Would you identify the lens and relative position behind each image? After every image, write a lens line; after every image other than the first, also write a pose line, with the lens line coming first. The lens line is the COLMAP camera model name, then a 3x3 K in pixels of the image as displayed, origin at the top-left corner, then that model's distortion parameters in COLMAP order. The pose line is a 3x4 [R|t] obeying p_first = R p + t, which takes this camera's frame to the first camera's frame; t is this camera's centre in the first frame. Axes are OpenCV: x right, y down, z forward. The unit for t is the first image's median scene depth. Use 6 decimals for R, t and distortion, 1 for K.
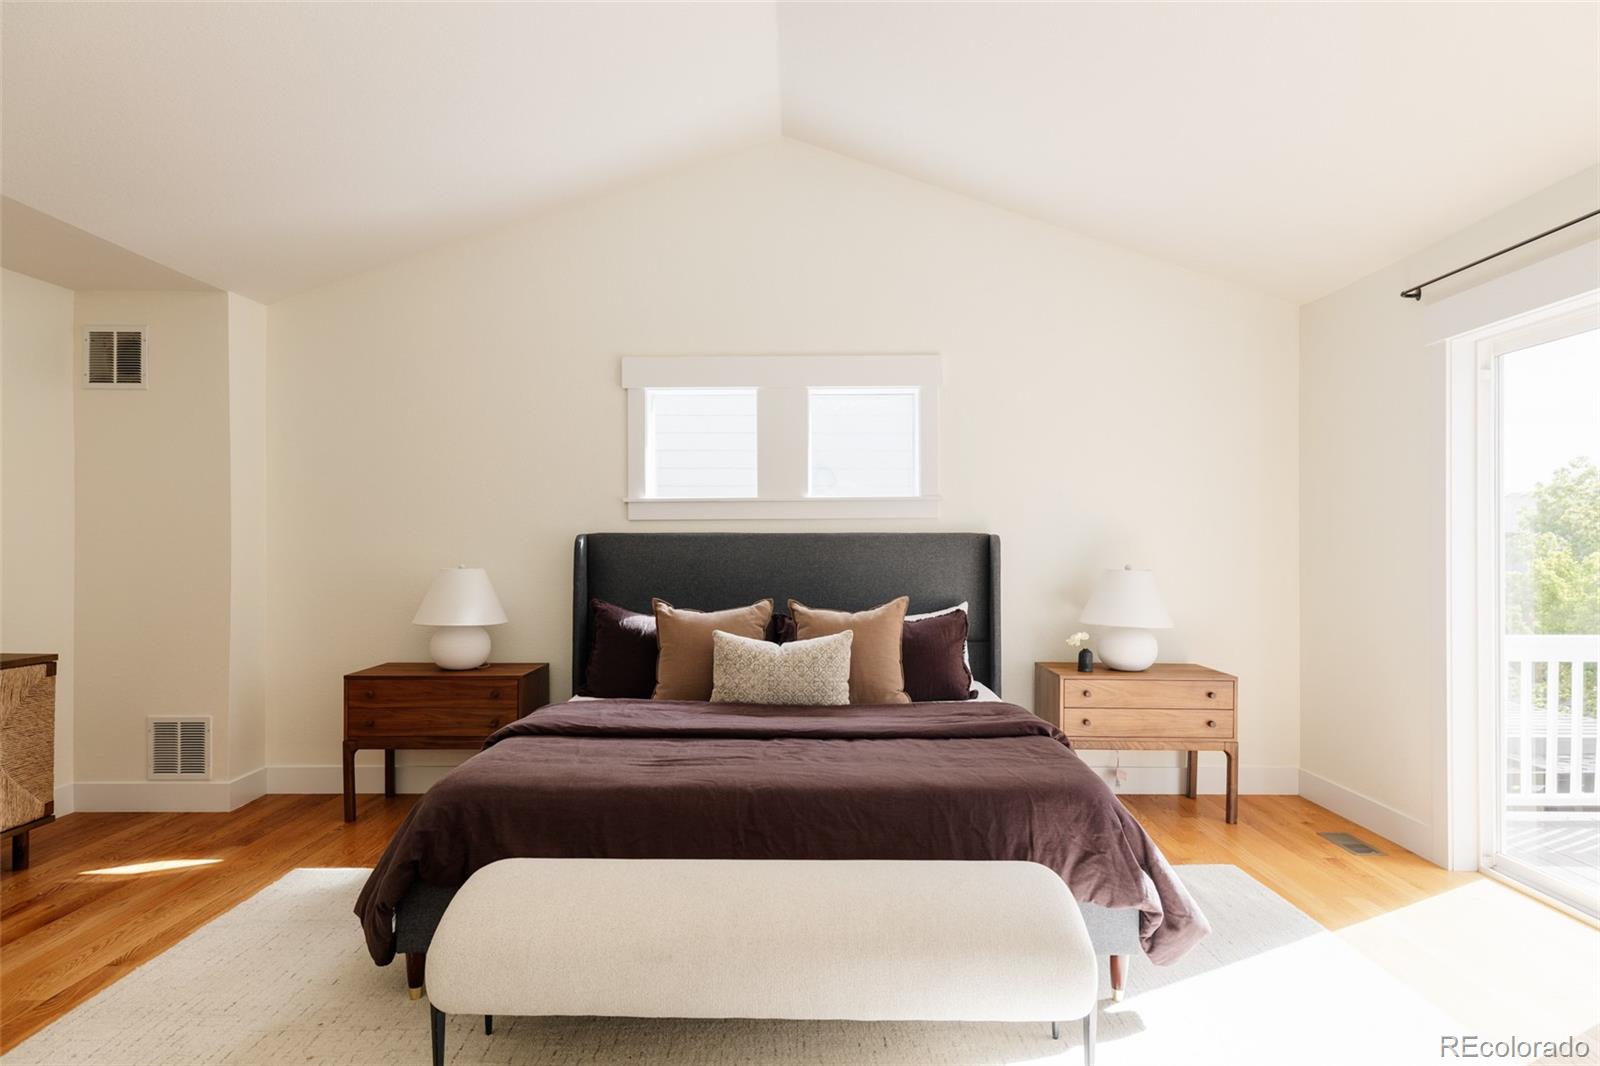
lens RADIAL K [[921.0, 0, 802.6], [0, 921.0, 544.4], [0, 0, 1]] dist [0.015252, -0.003555]
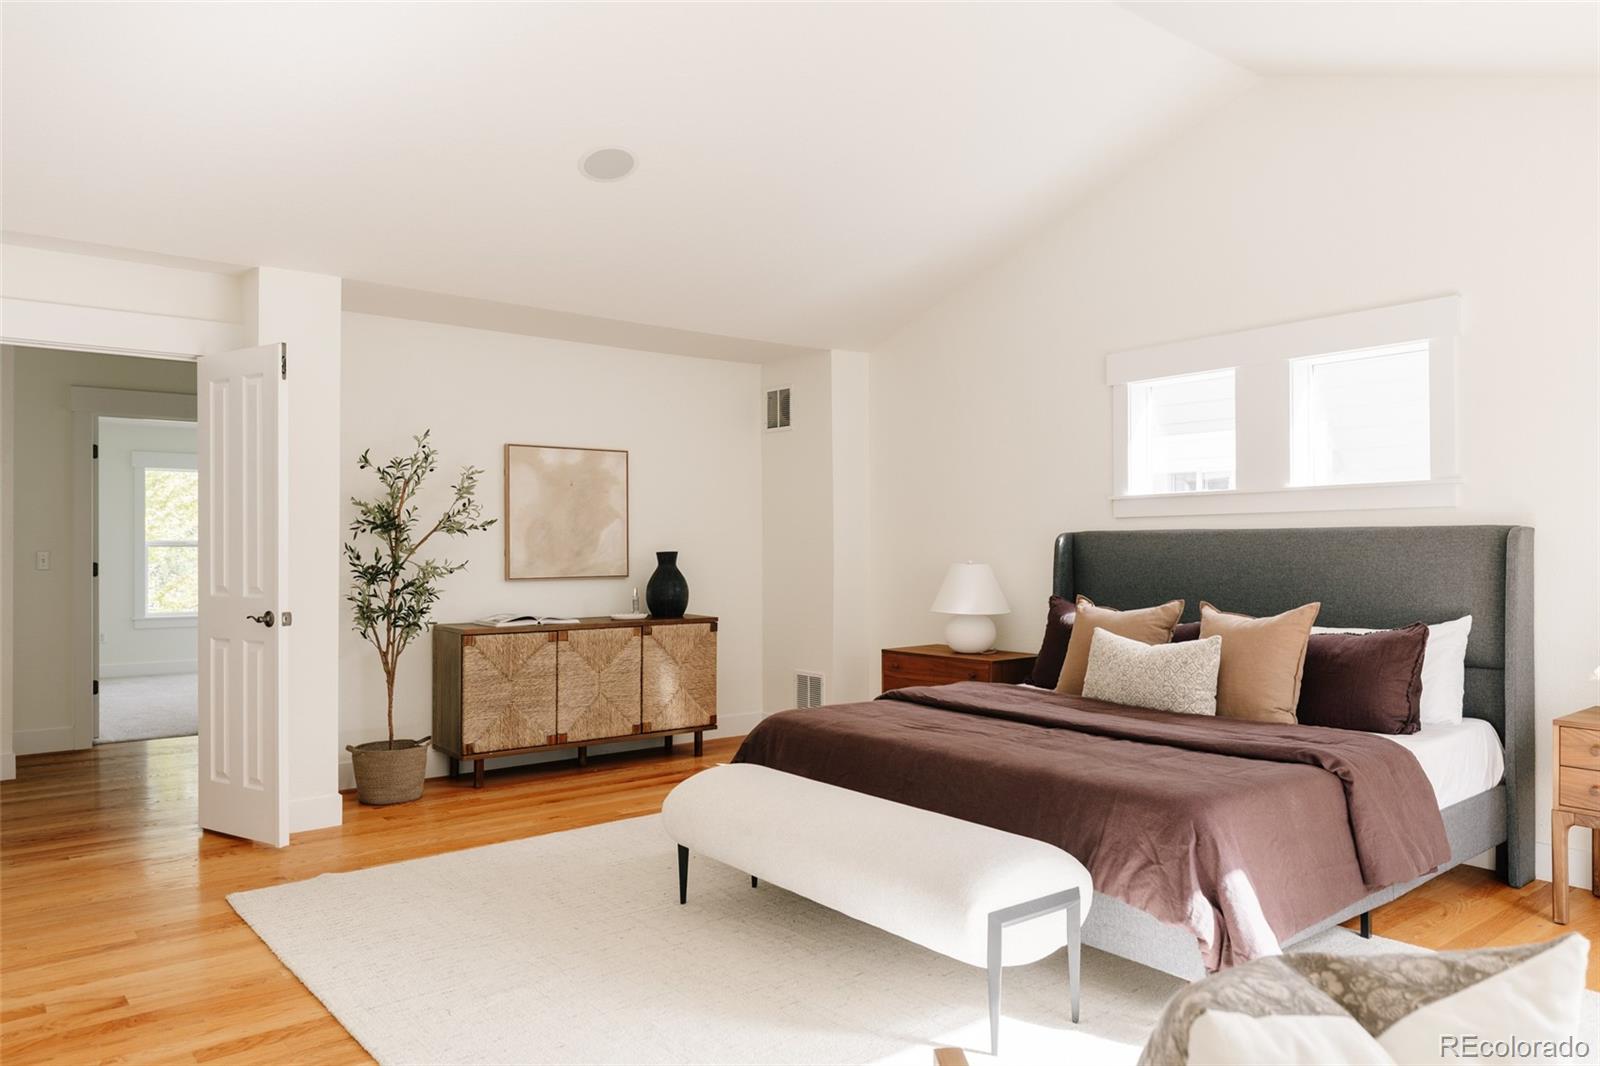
lens RADIAL K [[1080.1, 0, 804.1], [0, 1080.1, 533.8], [0, 0, 1]] dist [0.026442, -0.026979]
pose [[0.639491, -0.009192, -0.768744, 0.549244], [0.004708, 0.999957, -0.008040, -0.001192], [0.768784, 0.001522, 0.639506, -0.003454]]
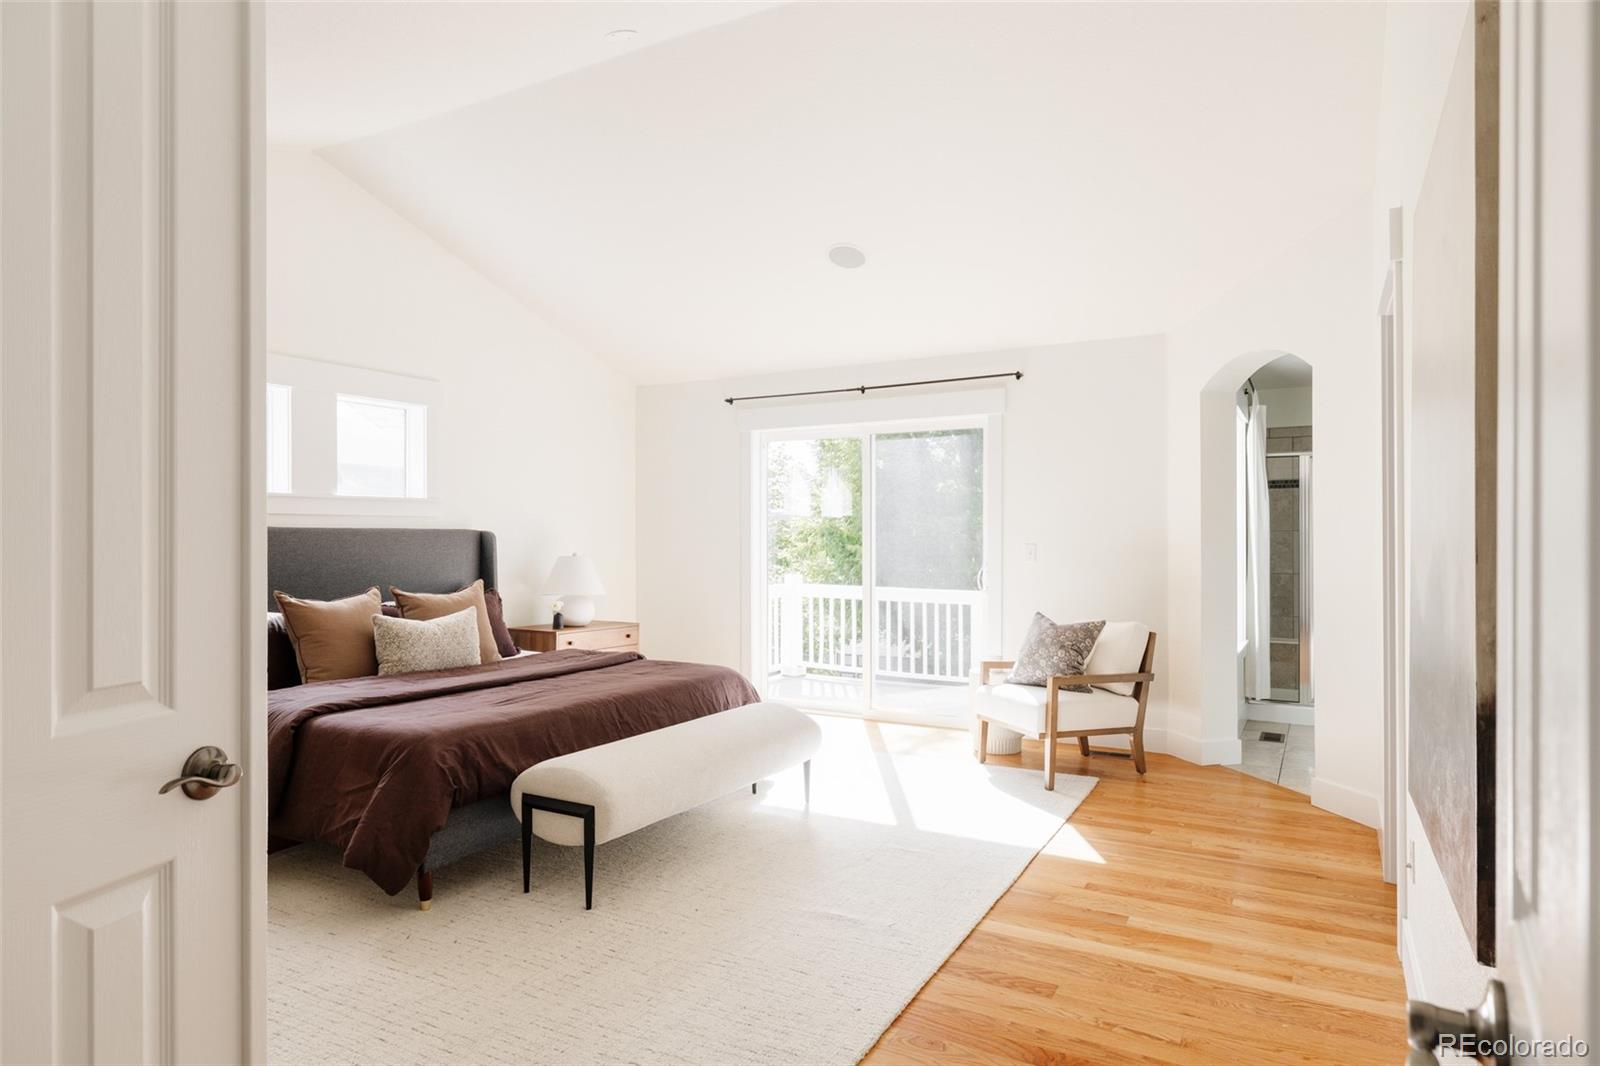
lens RADIAL K [[921.0, 0, 809.7], [0, 921.0, 538.2], [0, 0, 1]] dist [0.015252, -0.003555]
pose [[0.500440, 0.001149, 0.865770, -0.730248], [-0.001966, 0.999998, -0.000190, -0.001398], [-0.865769, -0.001607, 0.500442, -0.034095]]
